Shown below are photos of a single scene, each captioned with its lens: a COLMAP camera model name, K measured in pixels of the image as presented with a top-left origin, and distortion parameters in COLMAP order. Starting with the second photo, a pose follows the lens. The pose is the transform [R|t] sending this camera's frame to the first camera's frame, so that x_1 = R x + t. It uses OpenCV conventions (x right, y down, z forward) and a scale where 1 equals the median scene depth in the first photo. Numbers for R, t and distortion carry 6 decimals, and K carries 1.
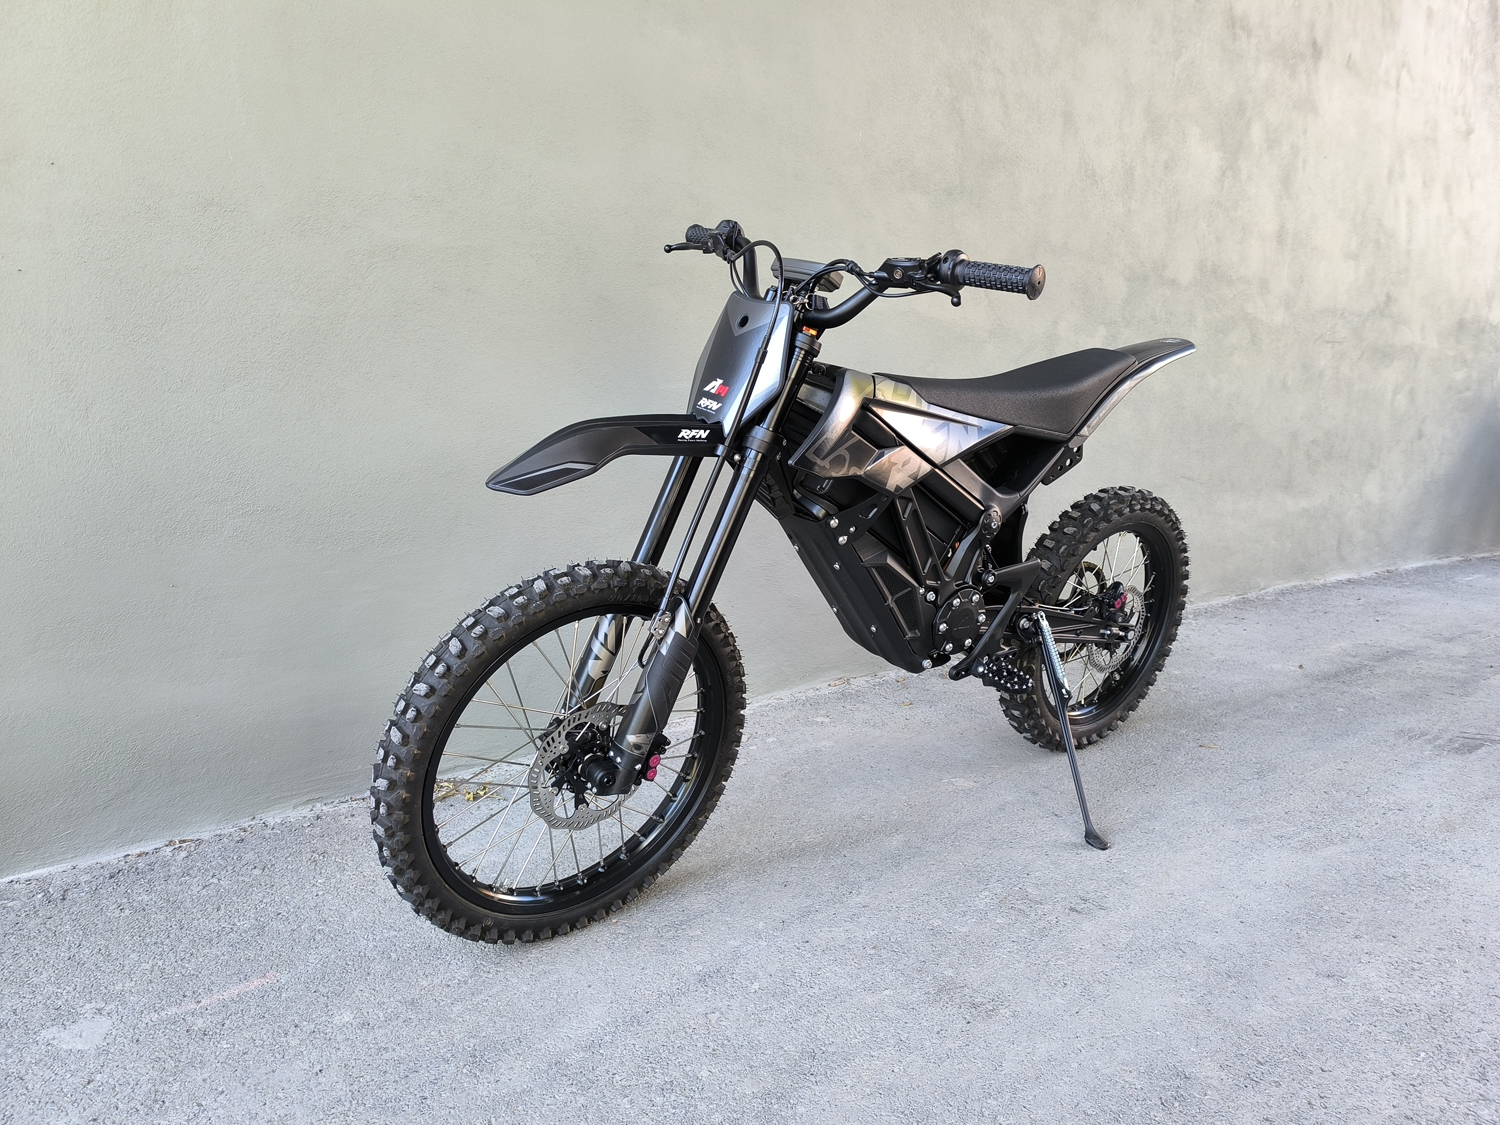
lens RADIAL K [[1031.8, 0, 766.5], [0, 1031.8, 542.9], [0, 0, 1]] dist [0.038003, -0.047634]
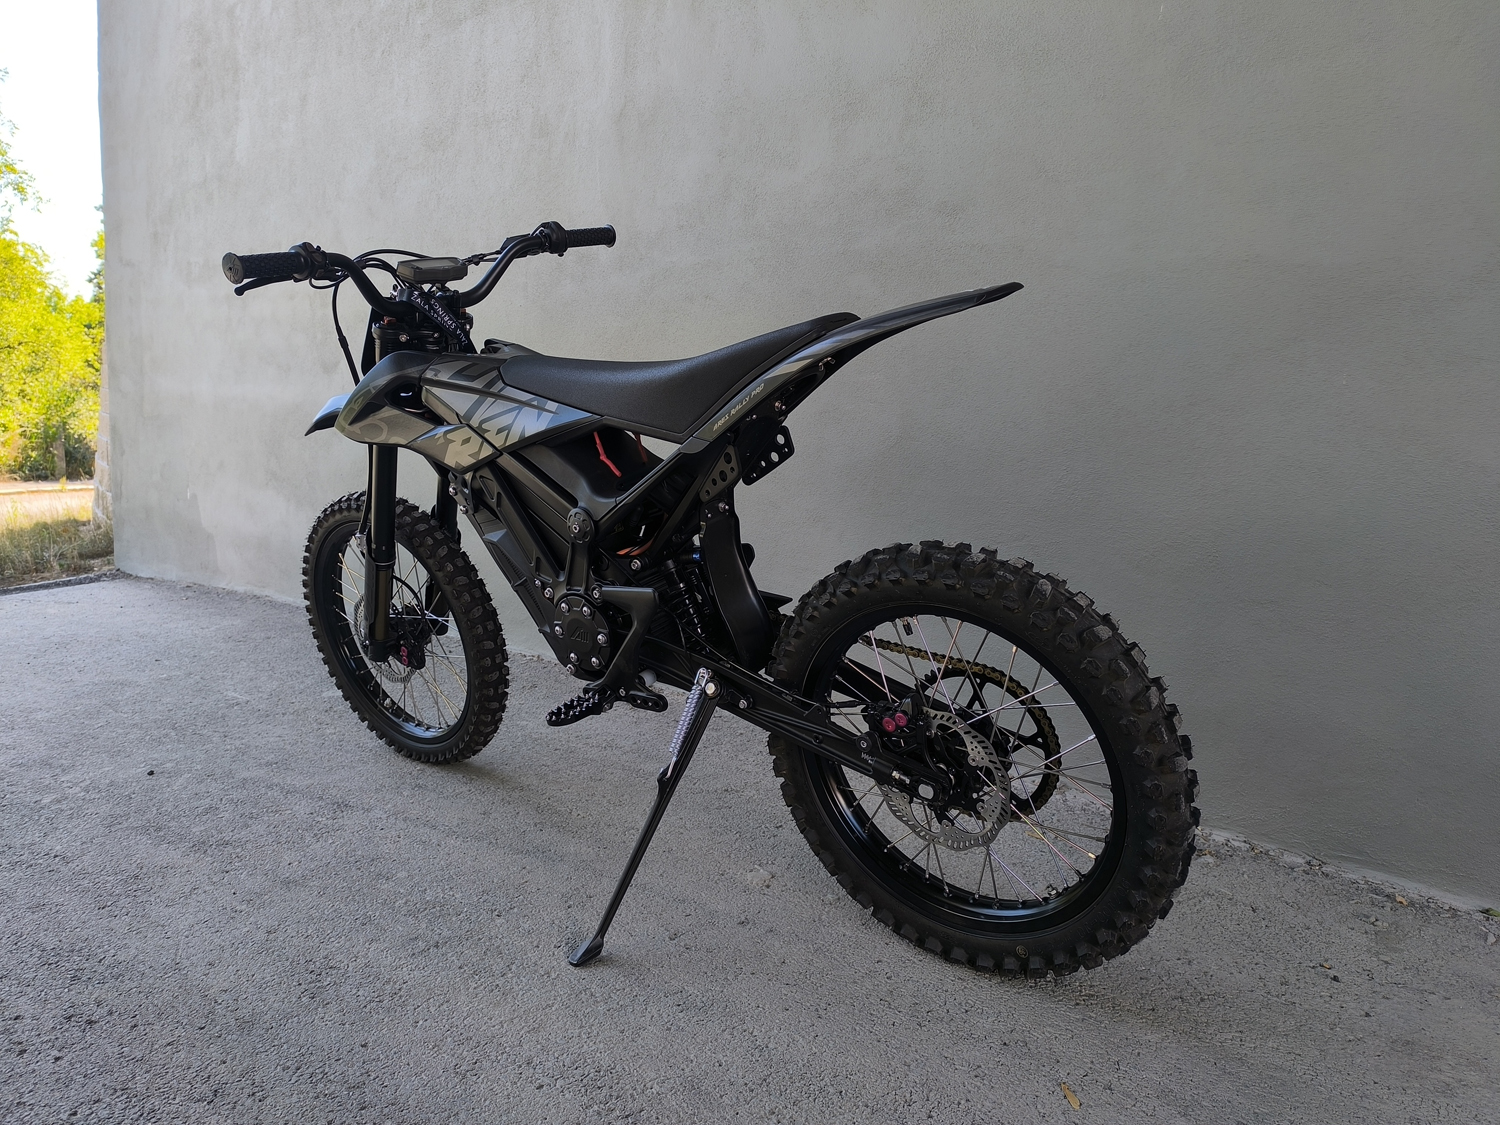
lens RADIAL K [[1033.6, 0, 754.7], [0, 1033.6, 552.8], [0, 0, 1]] dist [0.032660, -0.041628]
pose [[0.249235, 0.156721, -0.955678, 0.917201], [-0.162758, 0.979561, 0.118191, -0.104244], [0.954668, 0.126087, 0.269649, 0.765702]]
